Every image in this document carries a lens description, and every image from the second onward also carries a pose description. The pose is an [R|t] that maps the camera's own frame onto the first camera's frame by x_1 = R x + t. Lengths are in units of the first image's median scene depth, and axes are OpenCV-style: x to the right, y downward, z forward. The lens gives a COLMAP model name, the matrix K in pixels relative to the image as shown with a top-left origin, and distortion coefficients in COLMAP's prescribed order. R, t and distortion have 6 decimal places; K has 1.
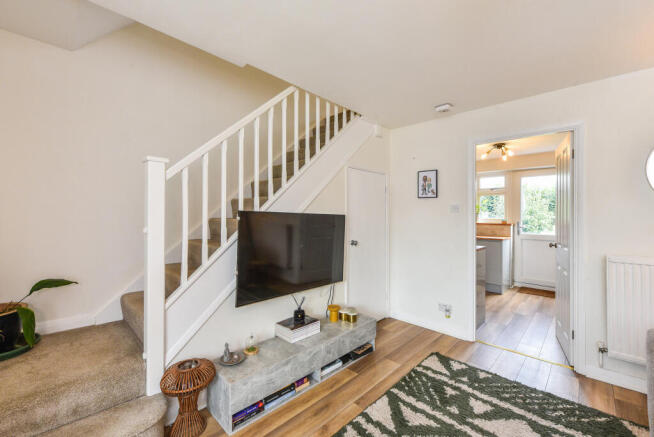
lens RADIAL K [[269.4, 0, 325.1], [0, 269.4, 216.1], [0, 0, 1]] dist [-0.005899, -0.000528]
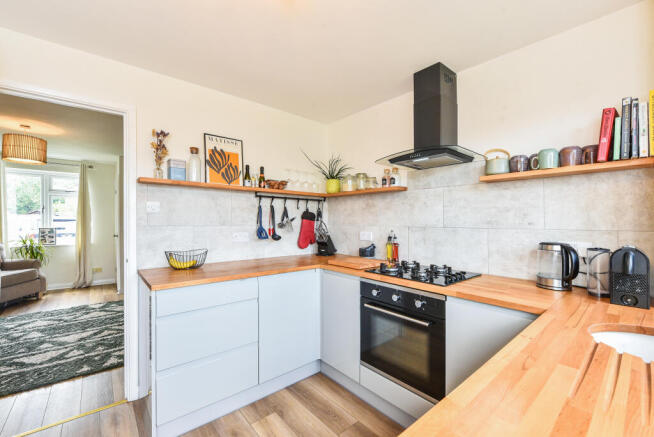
lens RADIAL K [[278.9, 0, 323.8], [0, 278.9, 216.5], [0, 0, 1]] dist [-0.003968, -0.000408]
pose [[-0.104930, -0.018180, -0.994313, 1.513873], [0.001840, 0.999828, -0.018475, 0.004464], [0.994478, -0.003768, -0.104878, 1.954501]]
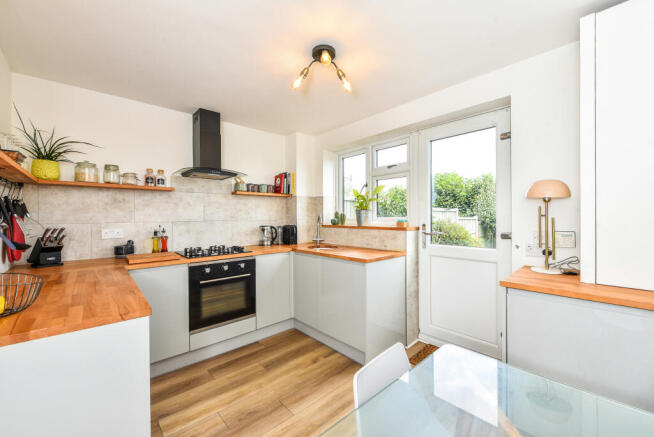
lens RADIAL K [[278.9, 0, 323.8], [0, 278.9, 216.5], [0, 0, 1]] dist [-0.003968, -0.000408]
pose [[0.999134, -0.012956, -0.039536, 1.175789], [0.013117, 0.999907, 0.003806, 0.005393], [0.039483, -0.004321, 0.999211, 0.937317]]
